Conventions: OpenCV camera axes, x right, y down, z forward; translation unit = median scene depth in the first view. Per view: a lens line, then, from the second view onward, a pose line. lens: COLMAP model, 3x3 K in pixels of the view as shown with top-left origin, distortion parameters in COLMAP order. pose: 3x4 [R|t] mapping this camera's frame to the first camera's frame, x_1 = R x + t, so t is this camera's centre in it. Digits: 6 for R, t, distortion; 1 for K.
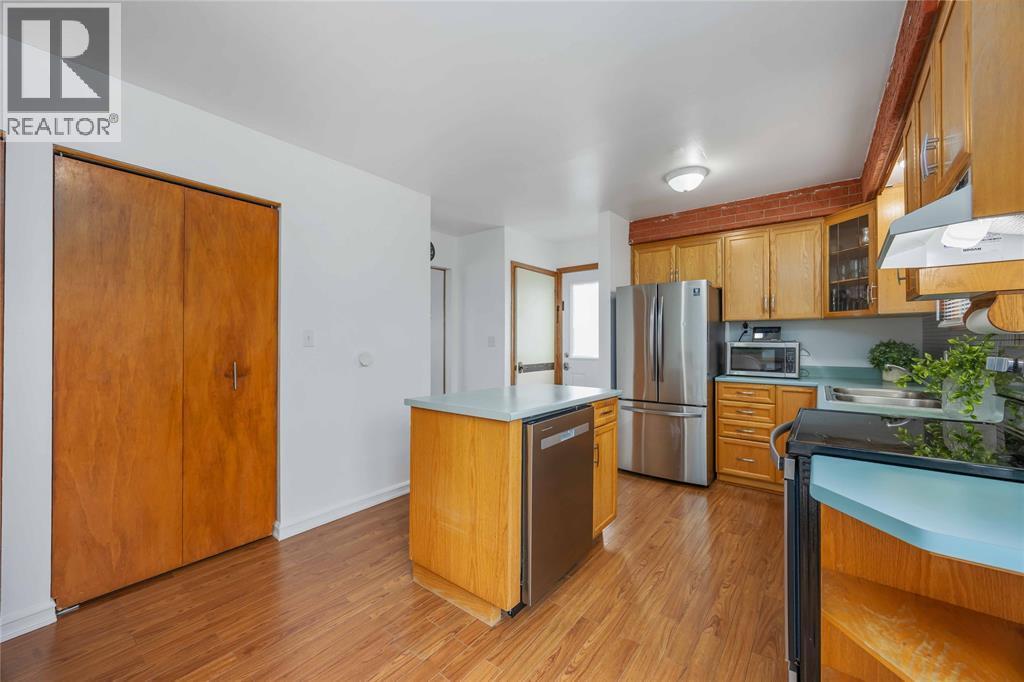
lens RADIAL K [[390.1, 0, 516.1], [0, 390.1, 341.1], [0, 0, 1]] dist [-0.000478, 0.000011]
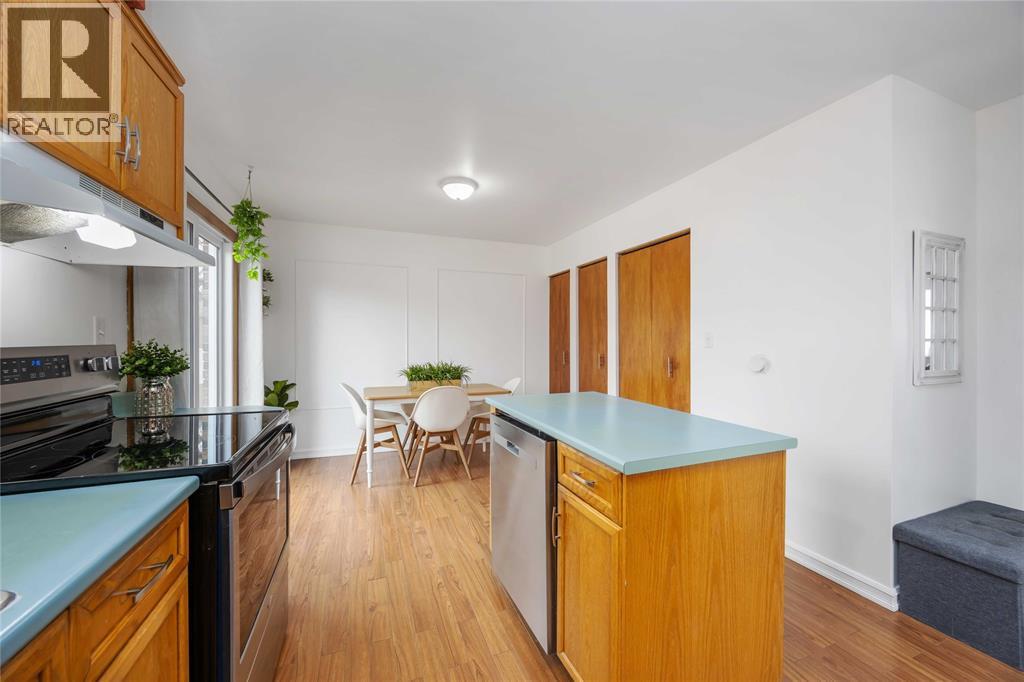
lens RADIAL K [[390.1, 0, 516.1], [0, 390.1, 341.1], [0, 0, 1]] dist [-0.000478, 0.000011]
pose [[-0.505407, 0.000859, -0.862881, 0.718467], [-0.001471, 0.999997, 0.001857, -0.007201], [0.862880, 0.002208, -0.505404, 1.165608]]
